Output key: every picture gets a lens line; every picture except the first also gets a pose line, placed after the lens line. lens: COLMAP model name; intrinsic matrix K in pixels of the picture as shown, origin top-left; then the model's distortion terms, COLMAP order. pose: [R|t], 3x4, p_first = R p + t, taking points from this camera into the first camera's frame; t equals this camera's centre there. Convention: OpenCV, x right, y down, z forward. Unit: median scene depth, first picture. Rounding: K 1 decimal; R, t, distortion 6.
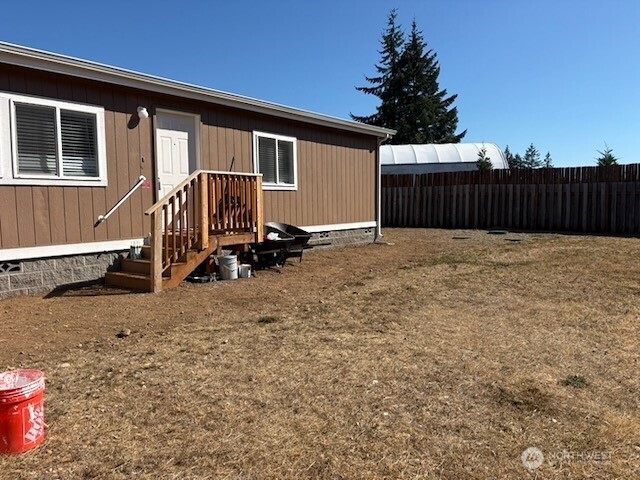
lens RADIAL K [[483.5, 0, 320.0], [0, 483.5, 240.0], [0, 0, 1]] dist [0.006283, -0.002949]
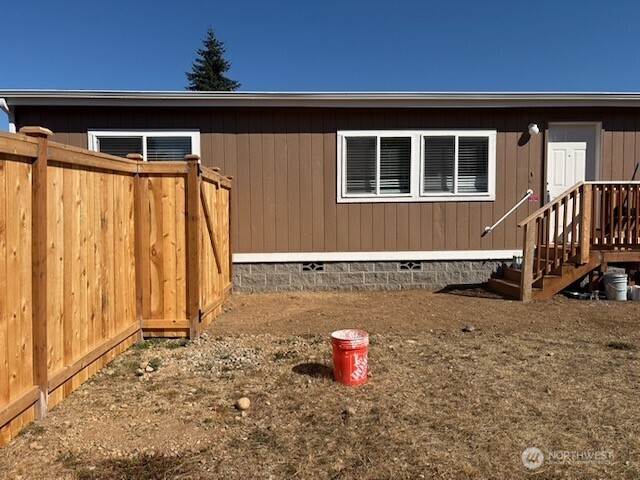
lens RADIAL K [[483.5, 0, 320.0], [0, 483.5, 240.0], [0, 0, 1]] dist [0.006283, -0.002949]
pose [[0.636491, 0.039310, -0.770282, 0.171462], [-0.059776, 0.998211, 0.001548, 0.001187], [0.768965, 0.045060, 0.637701, -0.008642]]
